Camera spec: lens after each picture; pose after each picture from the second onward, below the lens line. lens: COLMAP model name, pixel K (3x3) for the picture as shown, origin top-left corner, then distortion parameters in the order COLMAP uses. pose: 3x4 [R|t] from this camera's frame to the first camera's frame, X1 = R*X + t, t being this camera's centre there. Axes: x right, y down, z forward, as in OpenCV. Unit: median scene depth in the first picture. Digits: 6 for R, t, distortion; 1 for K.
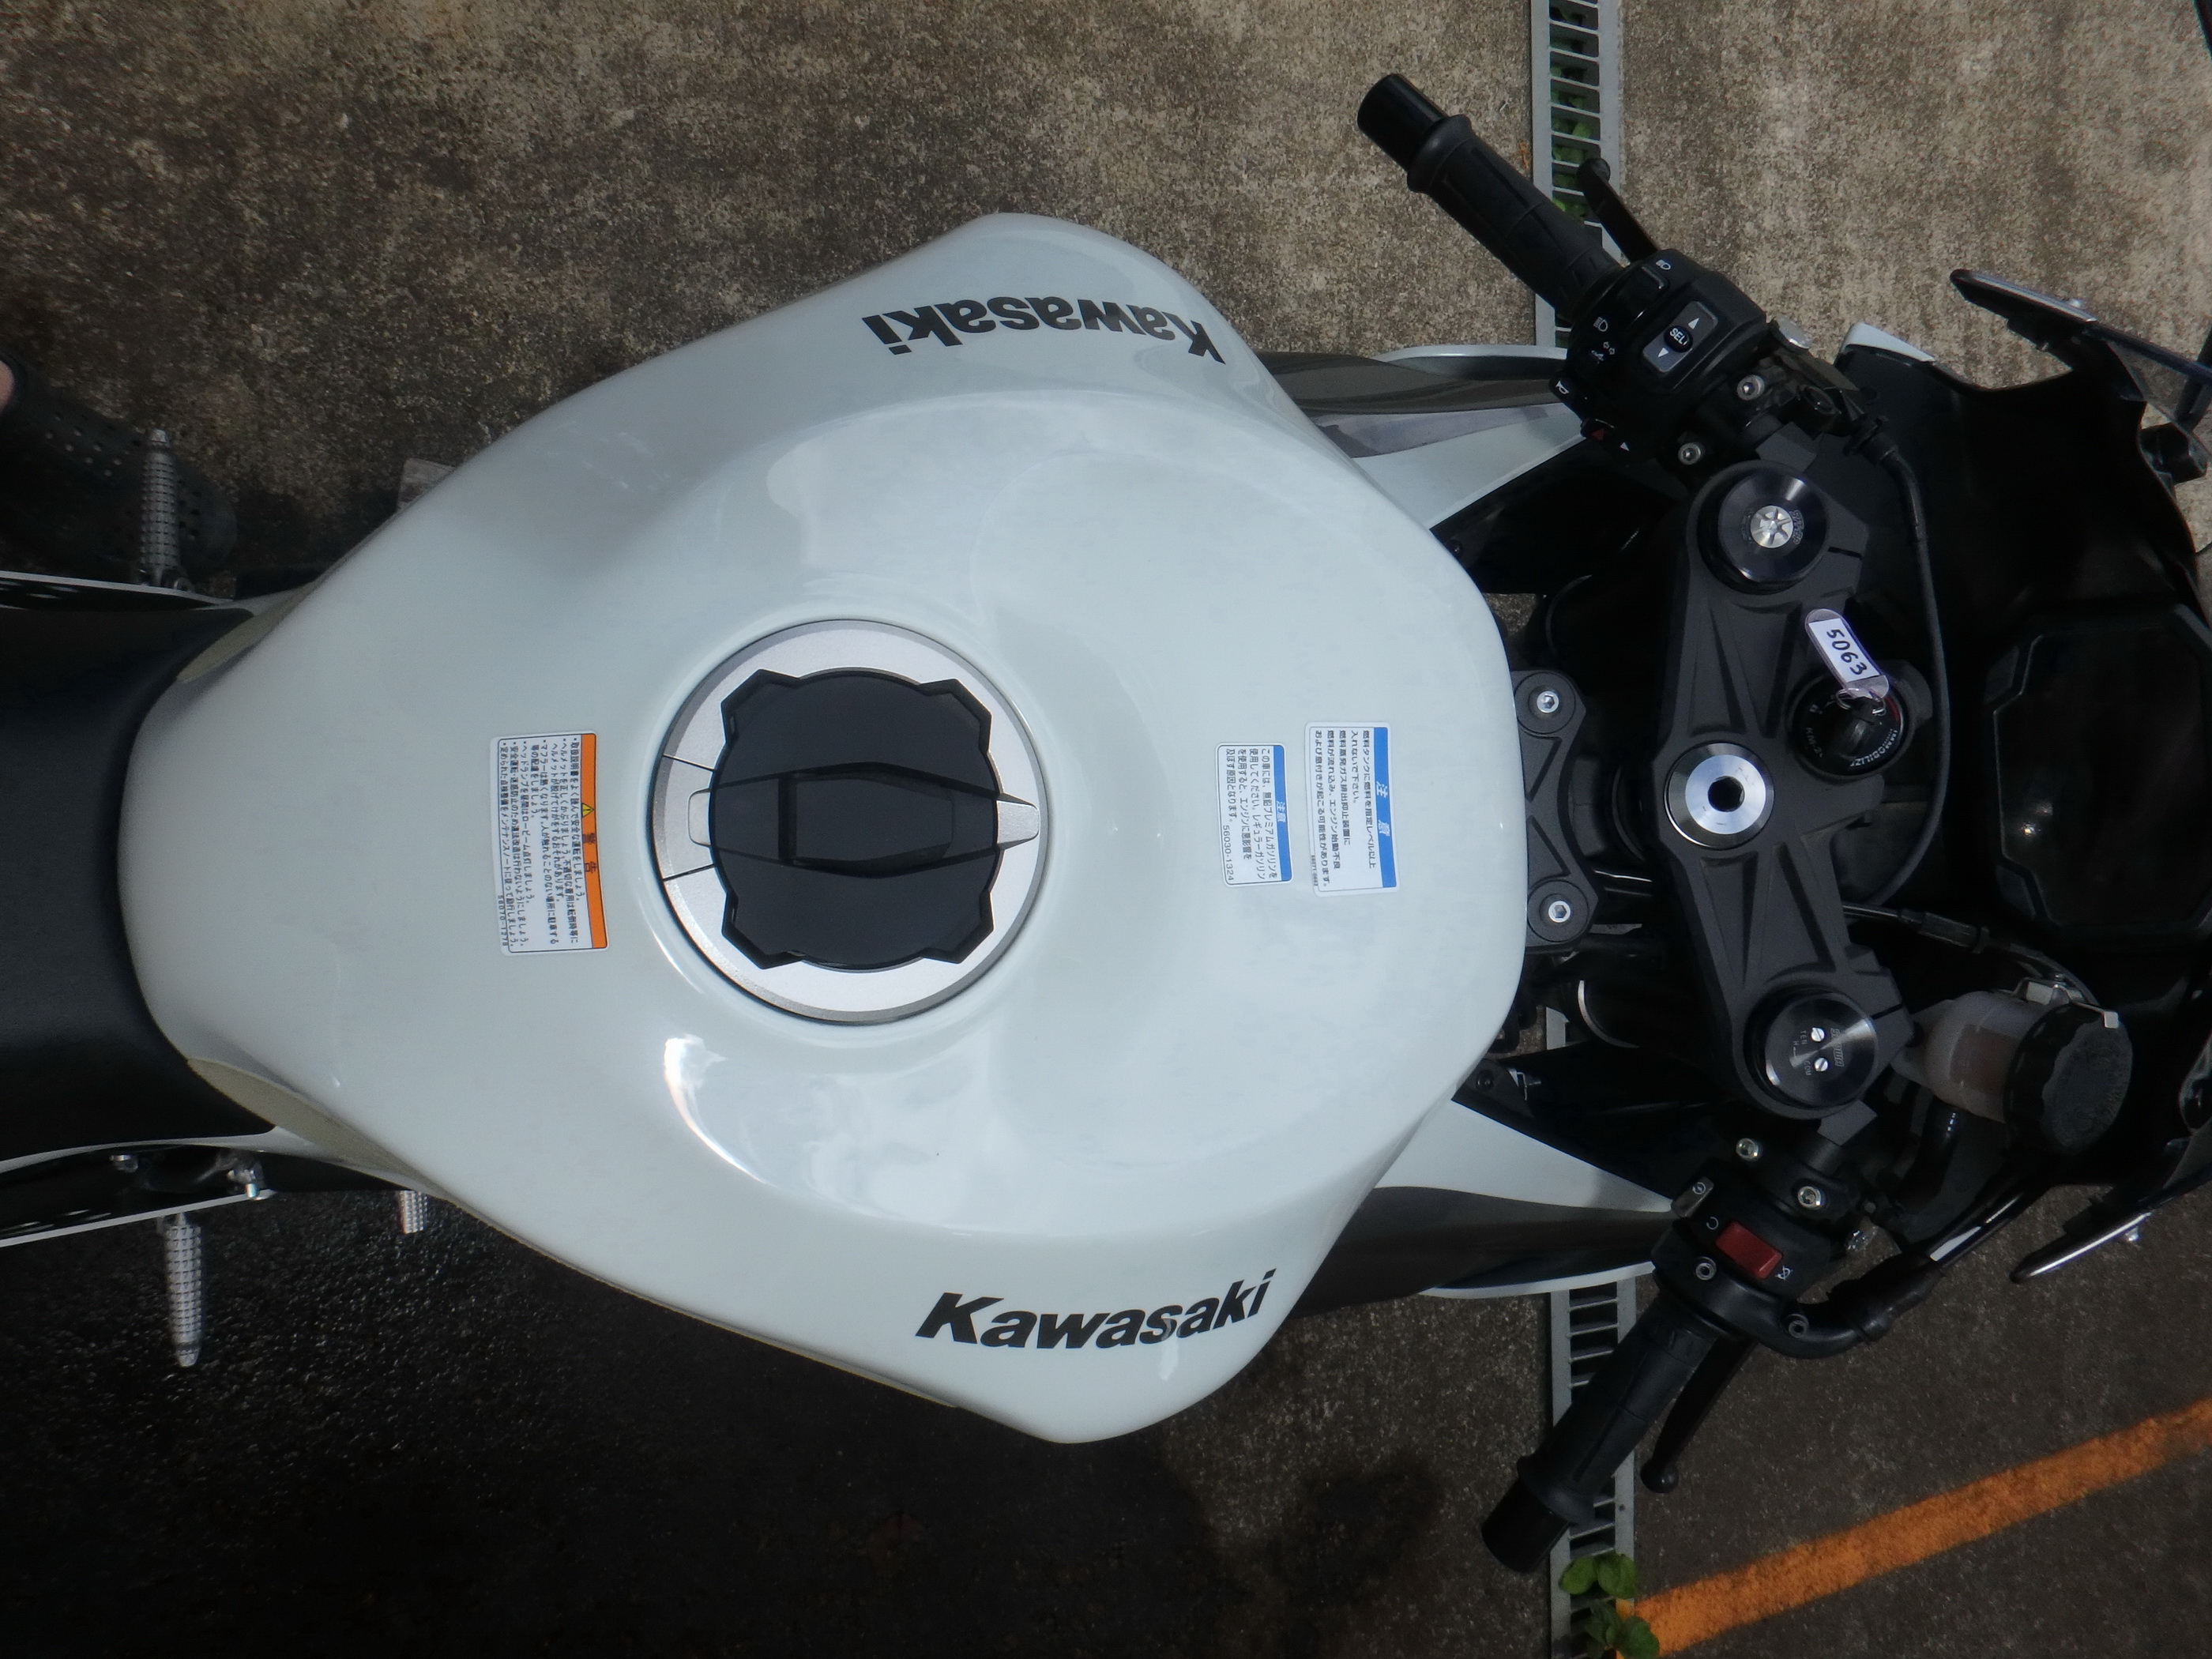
lens RADIAL K [[1405.4, 0, 1141.5], [0, 1405.4, 848.3], [0, 0, 1]] dist [-0.010413, -0.000504]
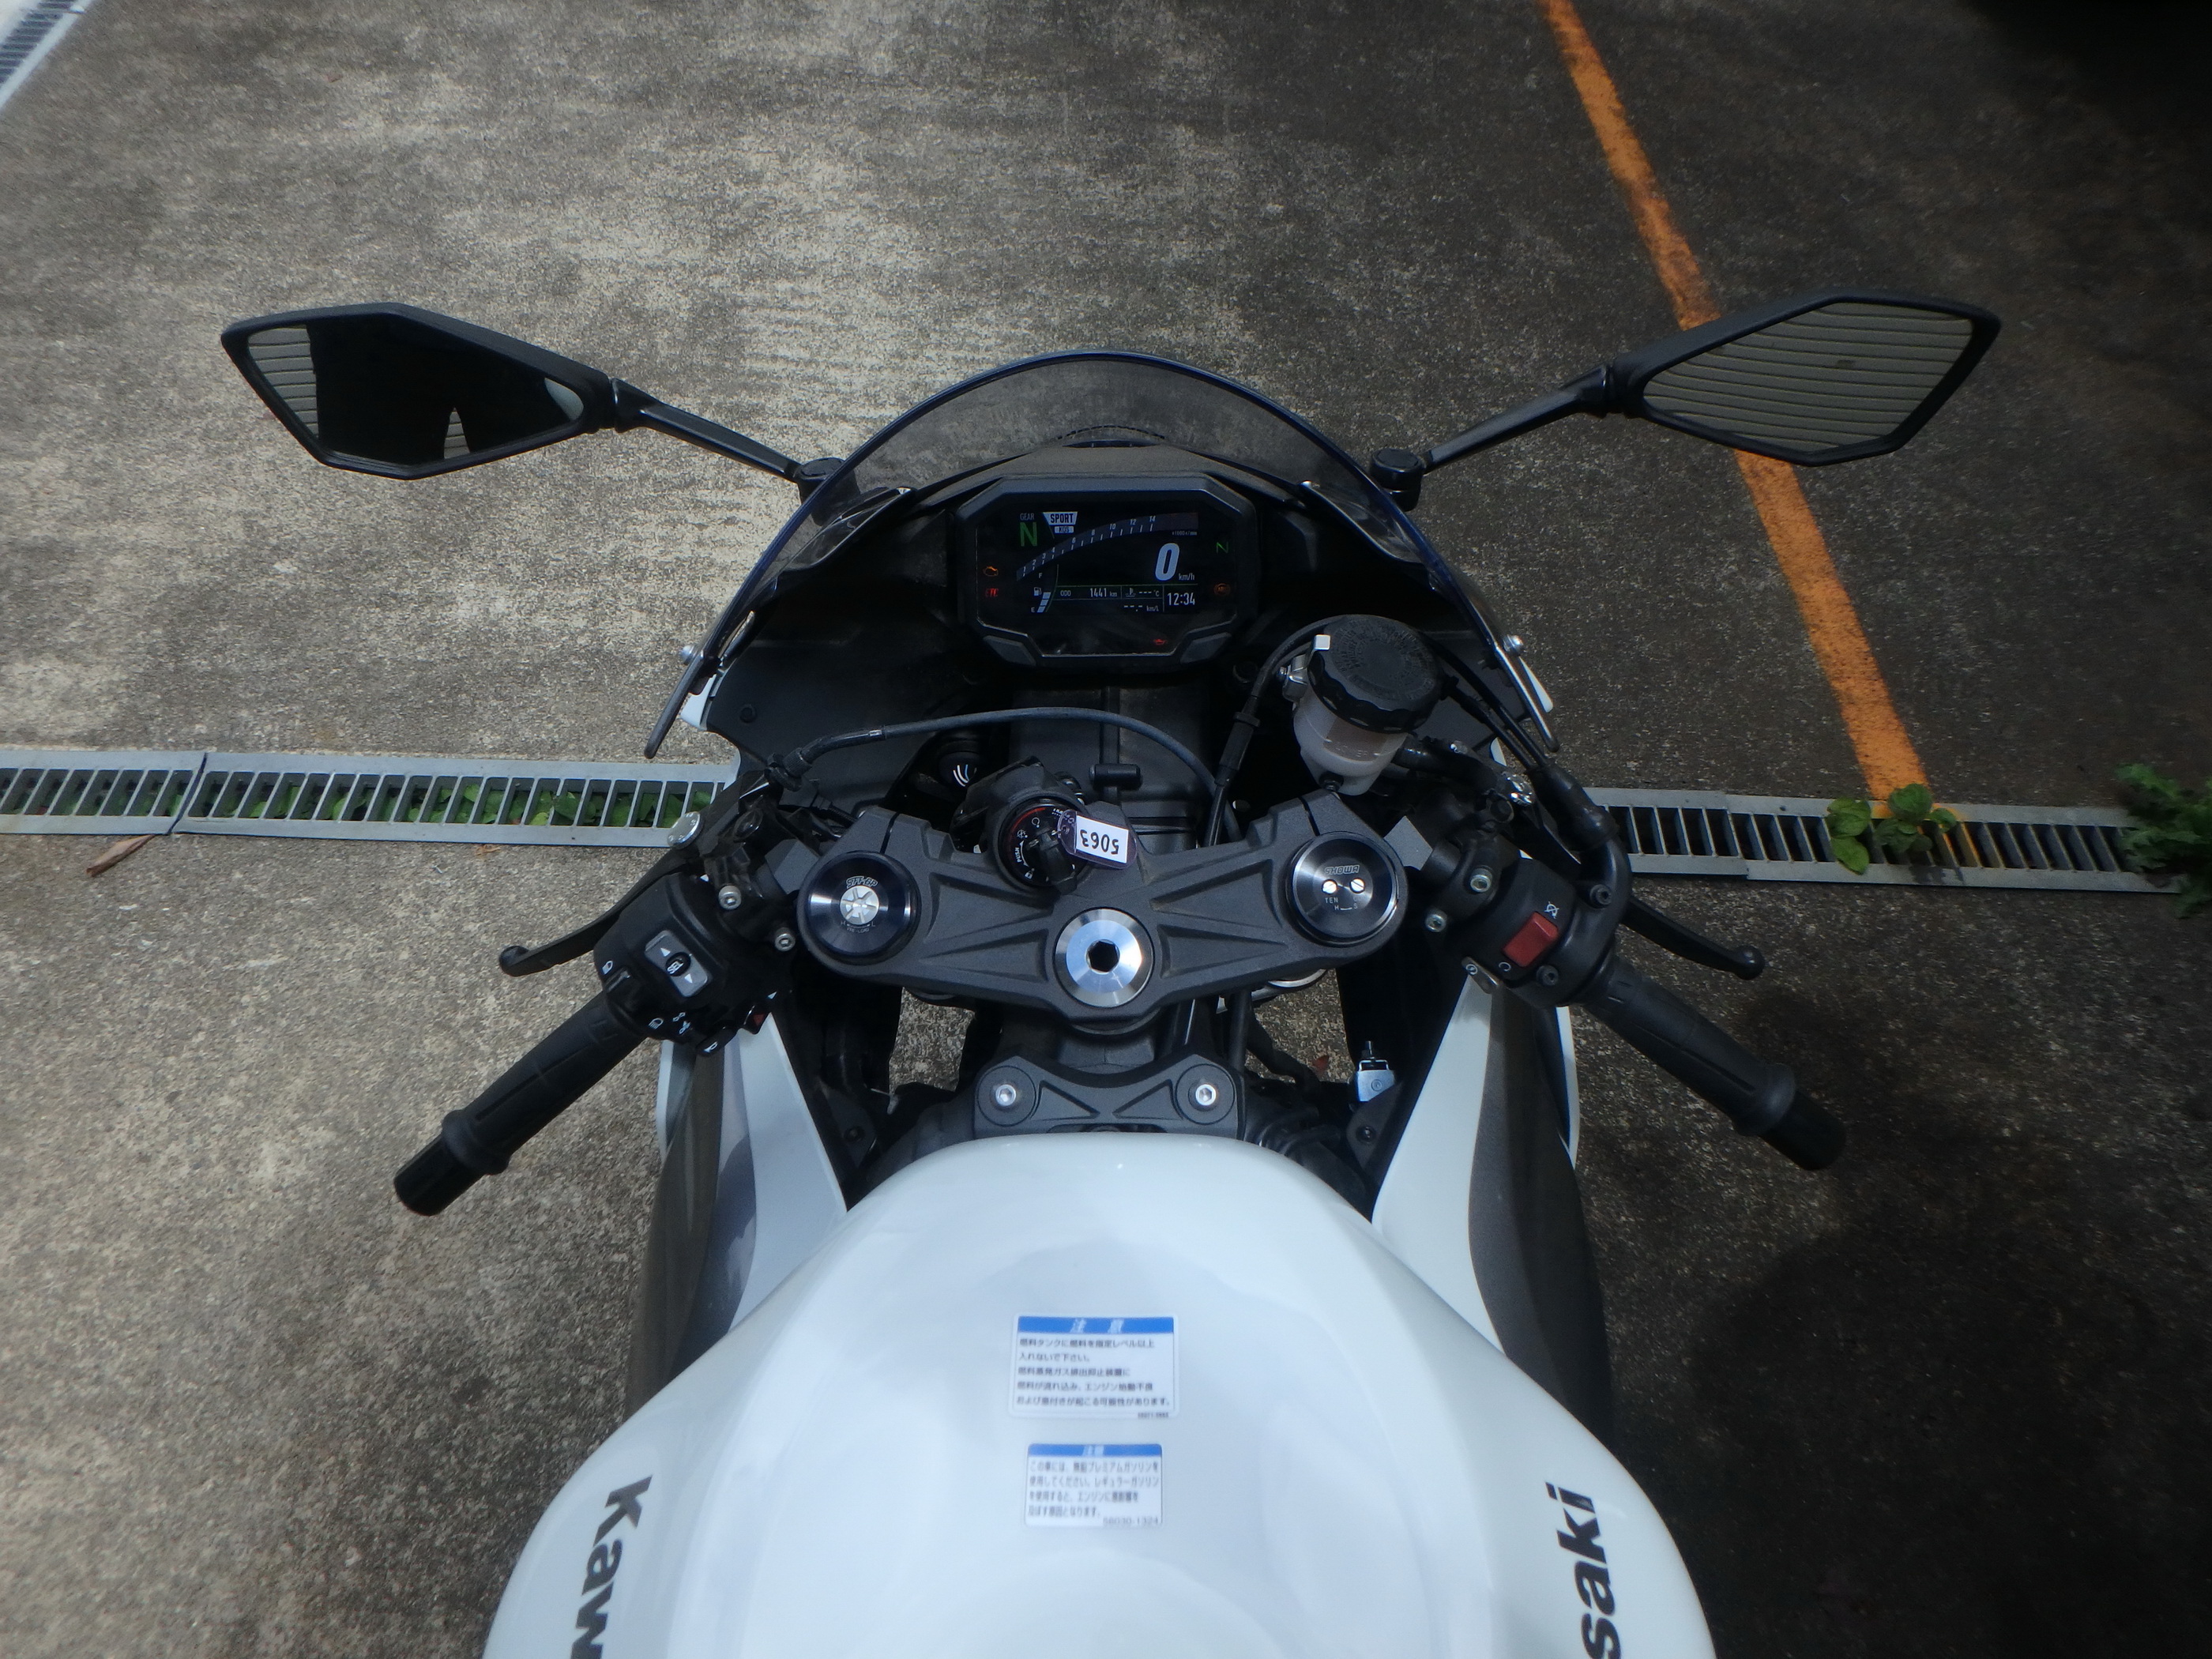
lens RADIAL K [[1402.9, 0, 1106.0], [0, 1402.9, 829.5], [0, 0, 1]] dist [-0.011972, 0.016491]
pose [[0.052245, -0.976505, 0.209067, 0.104839], [0.998511, 0.047791, -0.026305, -0.003921], [0.015696, 0.210130, 0.977547, -0.027951]]
